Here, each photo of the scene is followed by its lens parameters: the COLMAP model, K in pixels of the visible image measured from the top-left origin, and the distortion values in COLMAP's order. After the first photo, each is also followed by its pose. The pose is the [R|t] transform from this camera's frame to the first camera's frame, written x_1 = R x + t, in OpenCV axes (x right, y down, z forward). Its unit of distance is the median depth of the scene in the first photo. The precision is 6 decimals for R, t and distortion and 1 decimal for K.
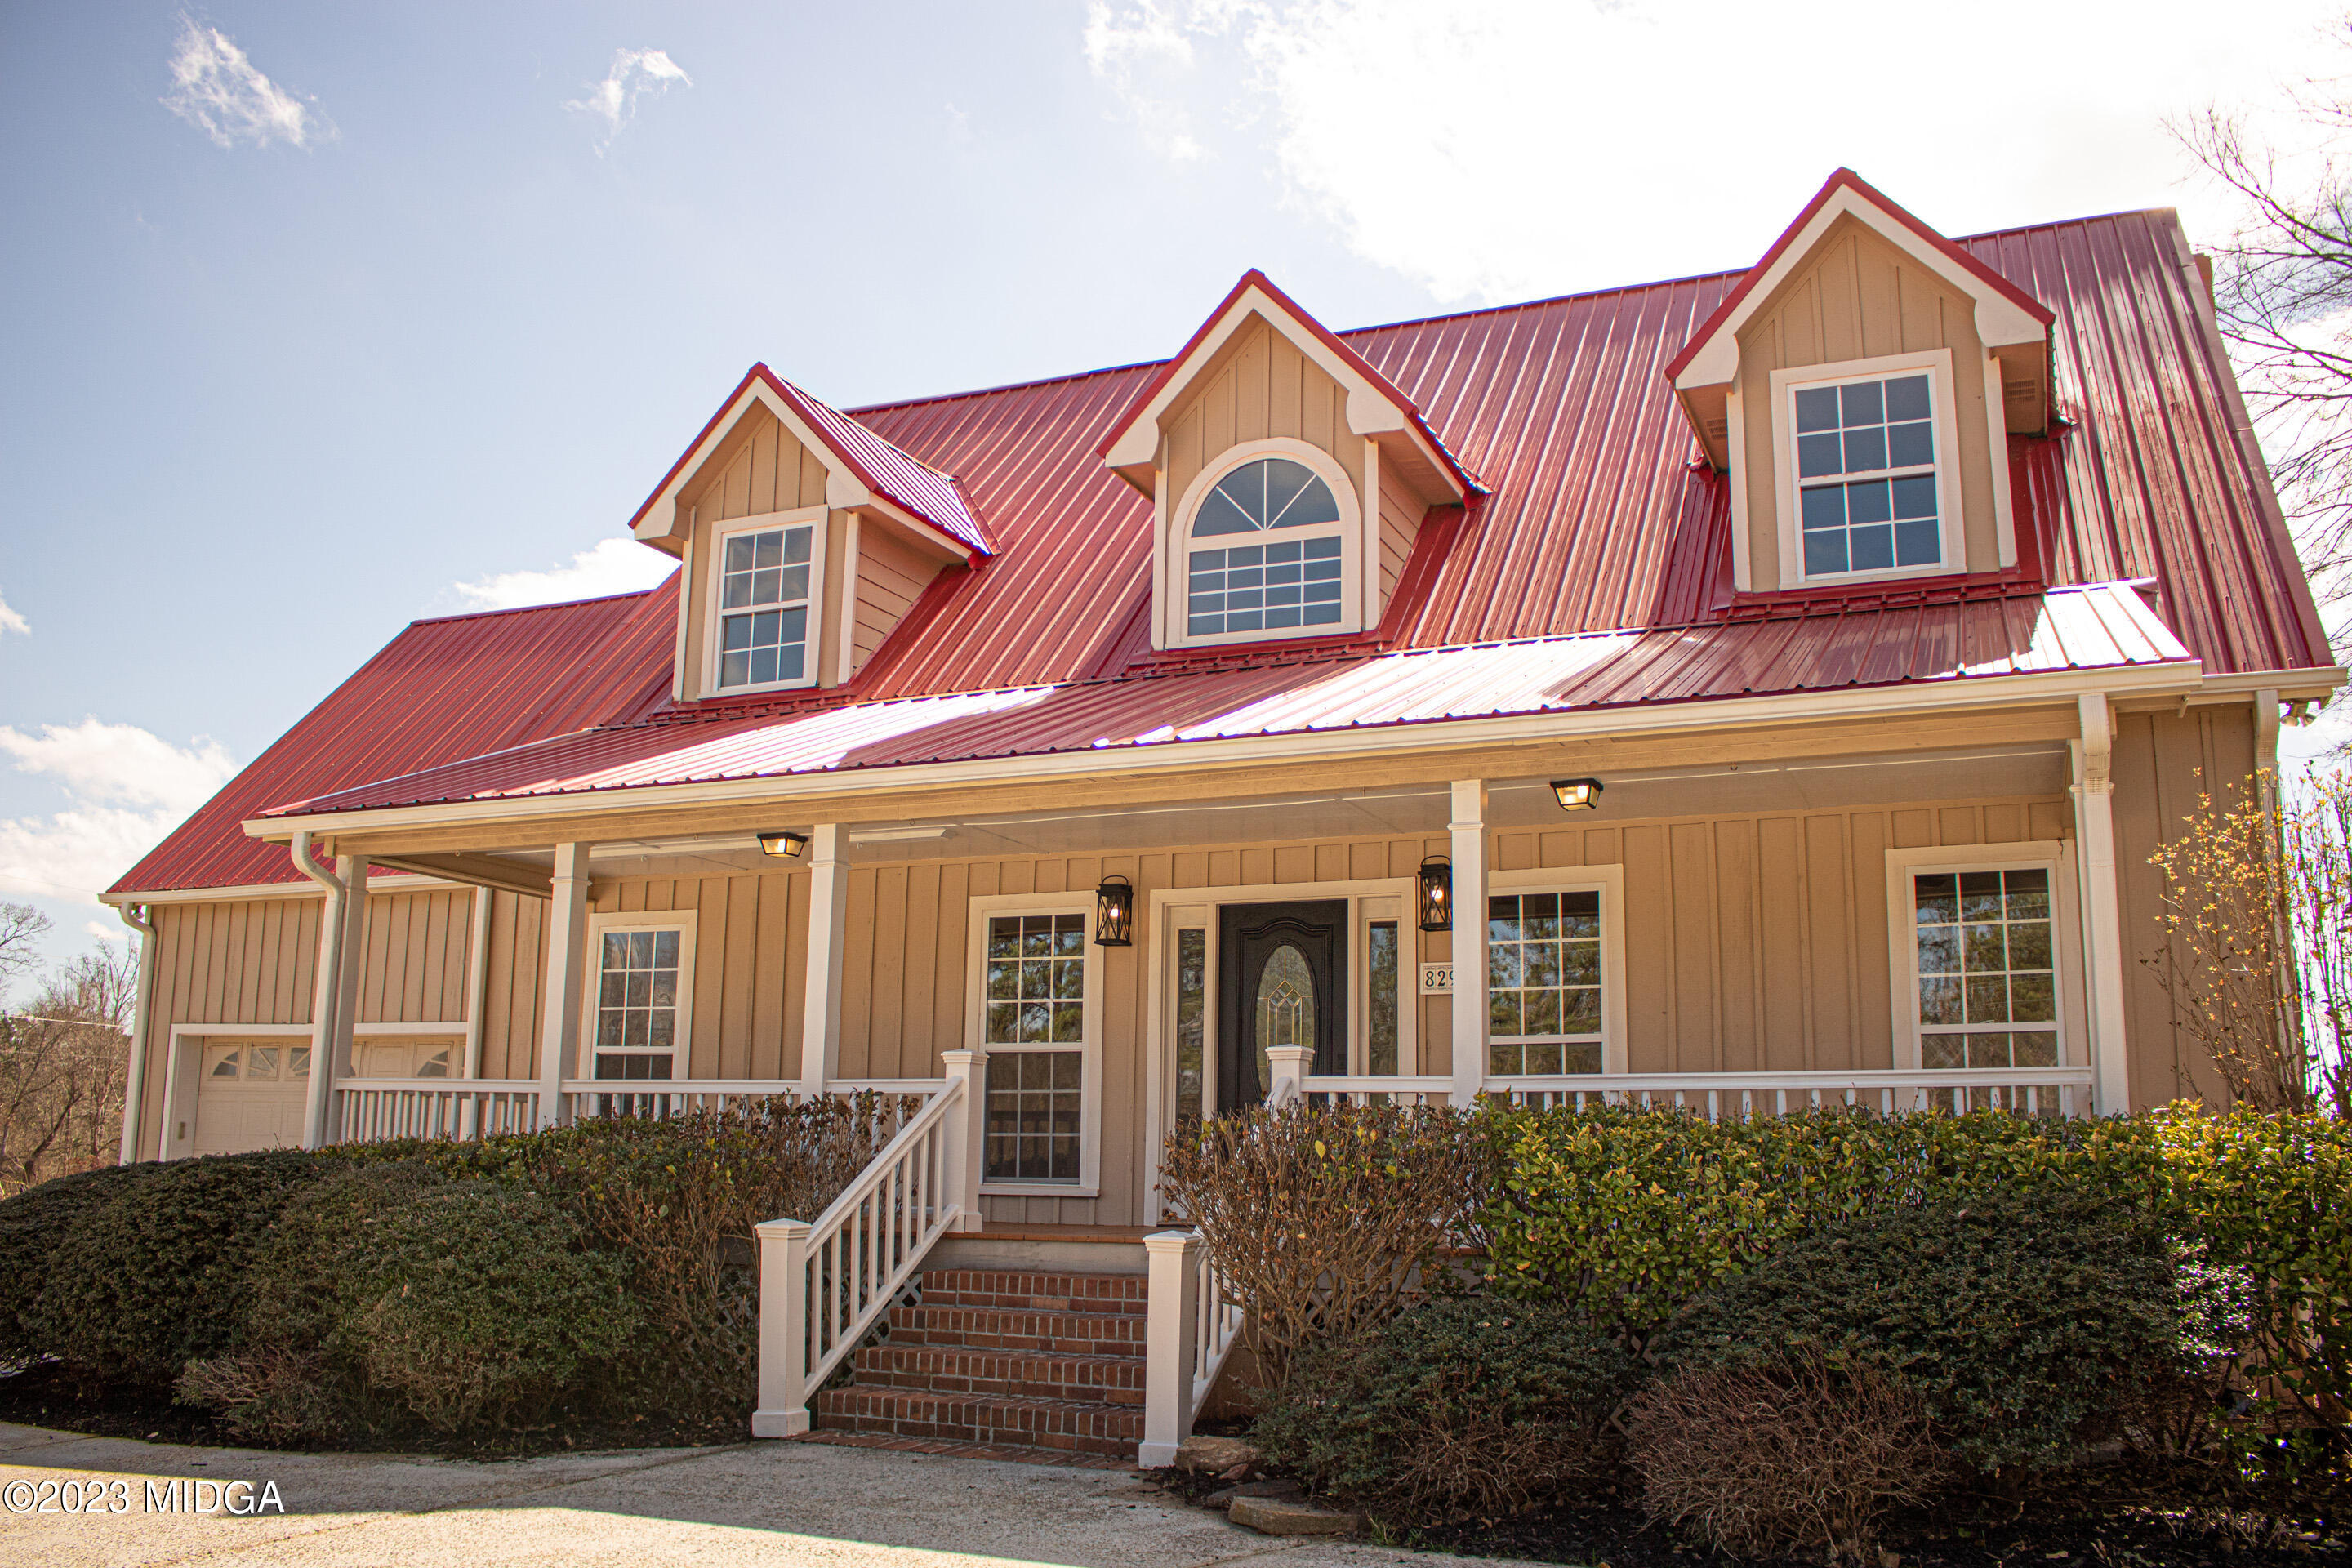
lens RADIAL K [[1995.4, 0, 1177.8], [0, 1995.4, 785.2], [0, 0, 1]] dist [-0.104955, 0.008651]
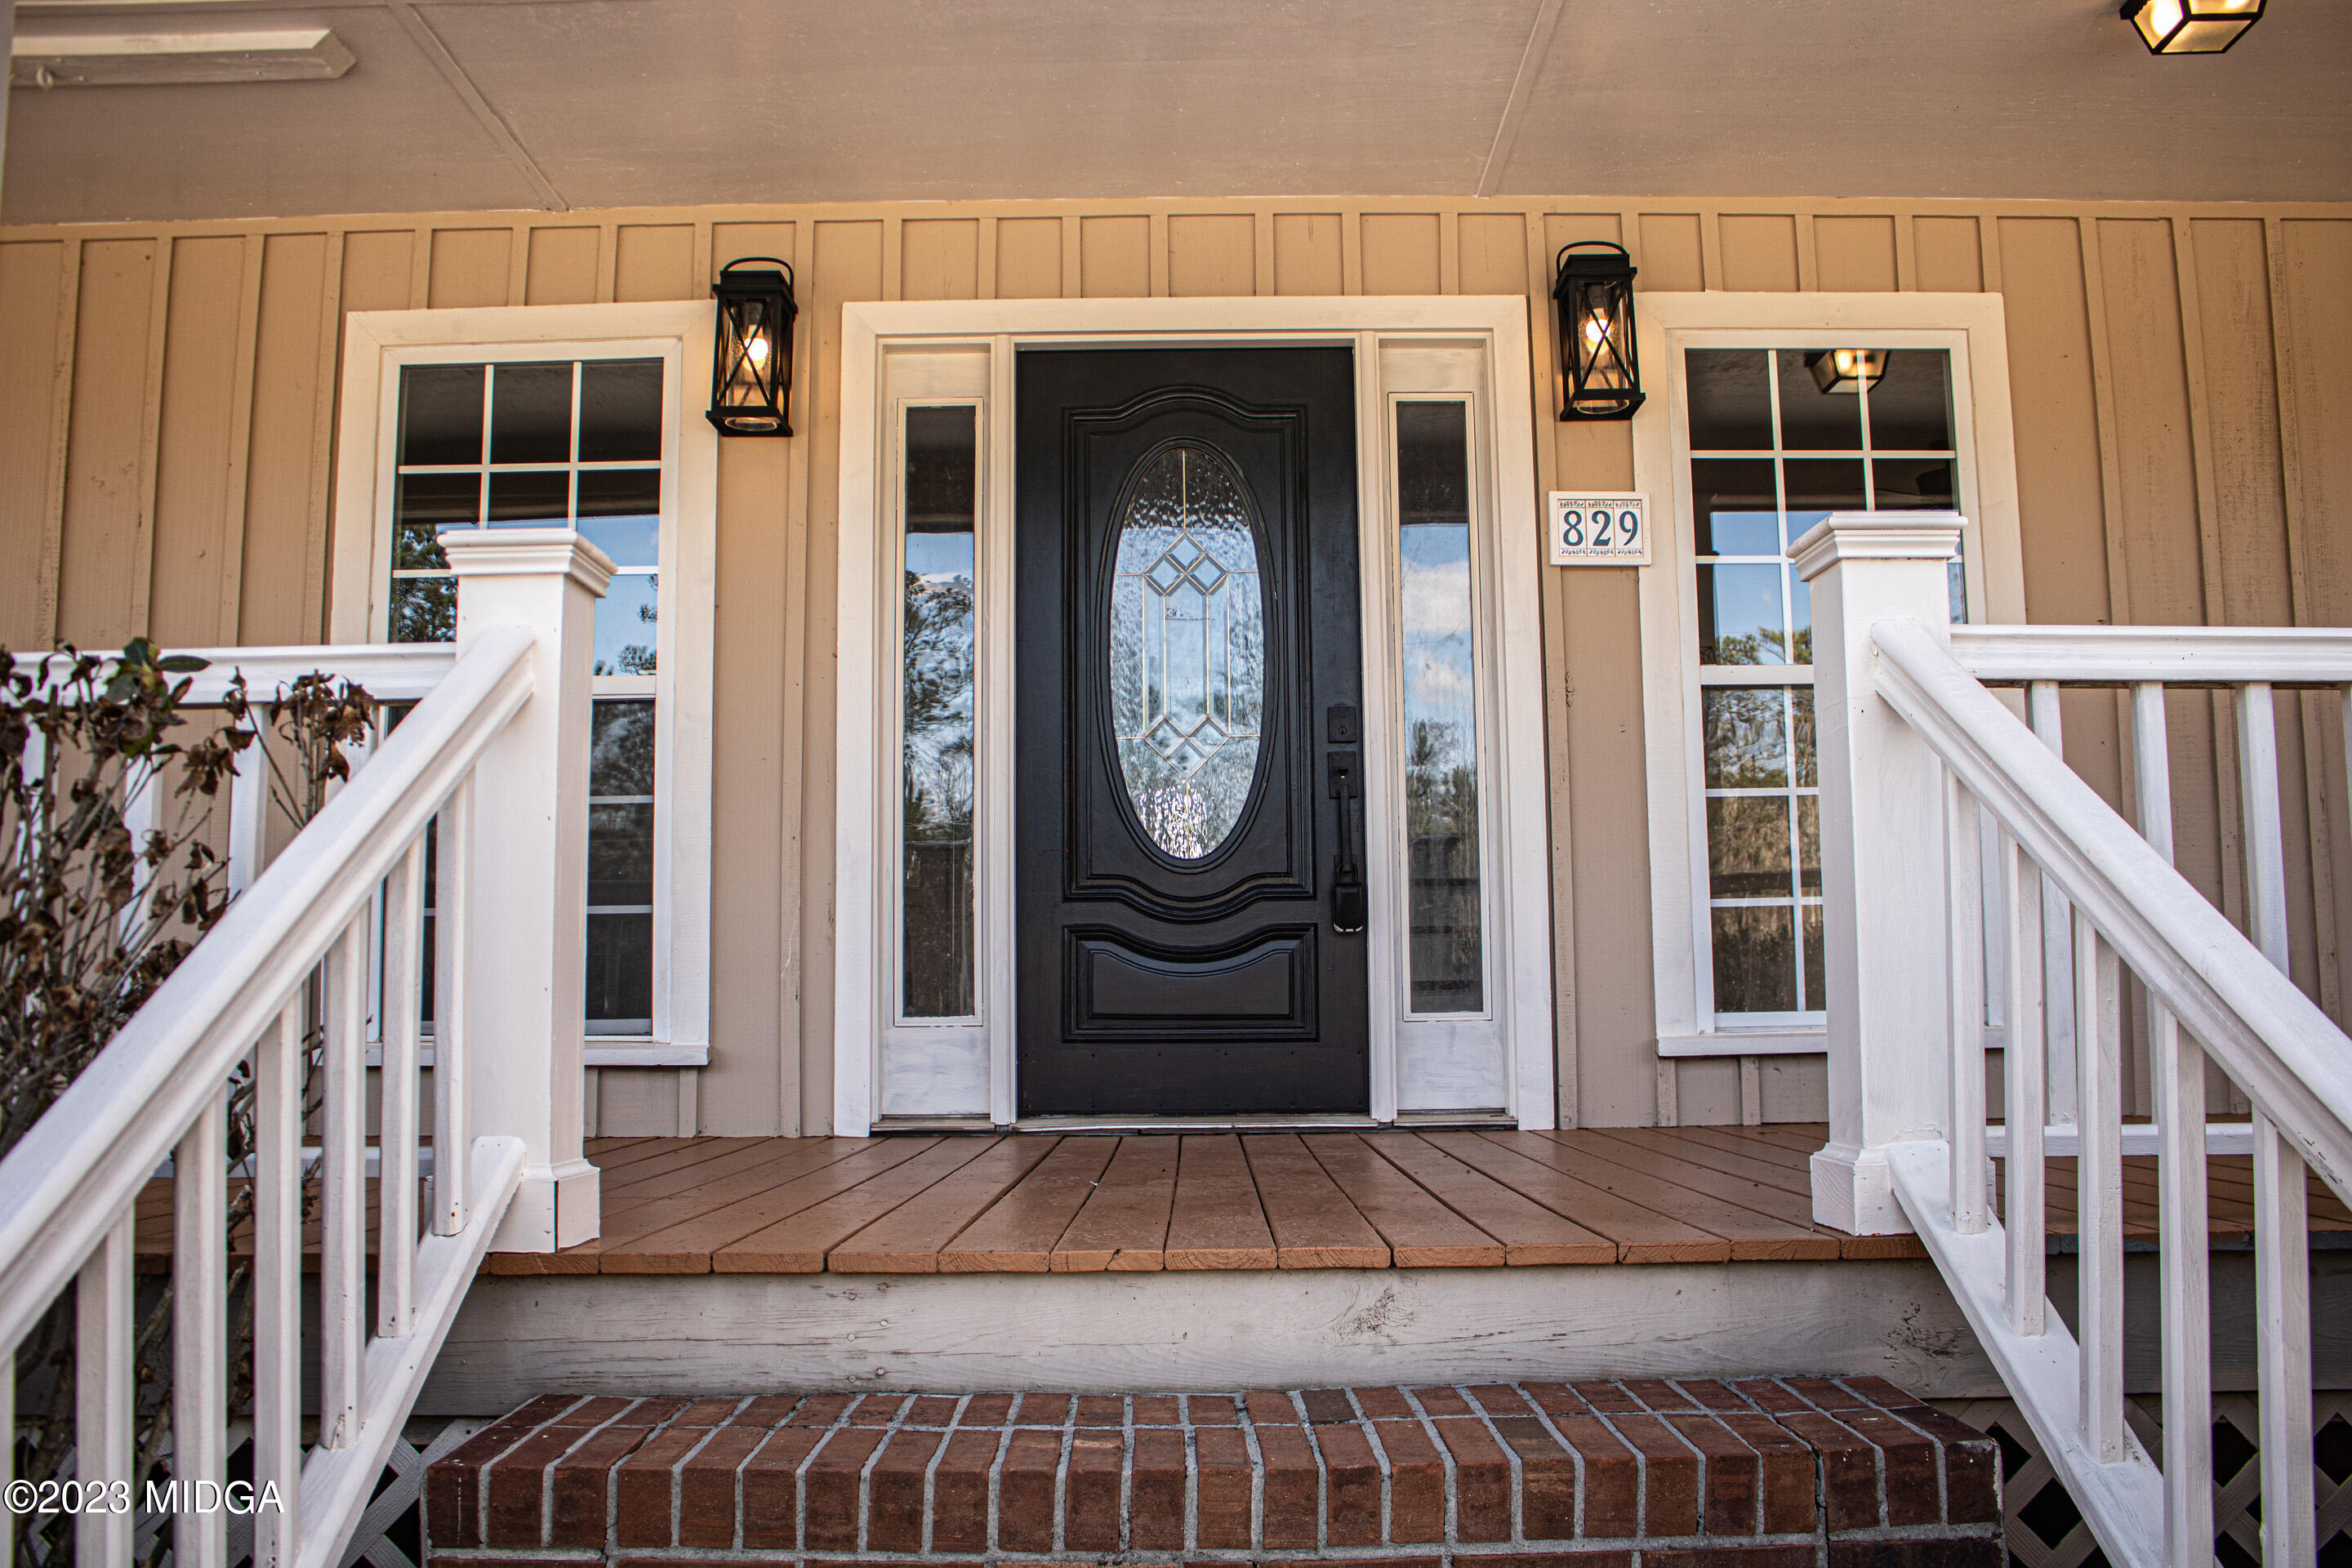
lens RADIAL K [[1995.4, 0, 1175.6], [0, 1995.4, 791.9], [0, 0, 1]] dist [-0.104955, 0.008651]
pose [[0.919739, 0.015084, 0.392240, -0.108286], [-0.049954, 0.995634, 0.078847, 0.117183], [-0.389338, -0.092112, 0.916478, 0.606993]]
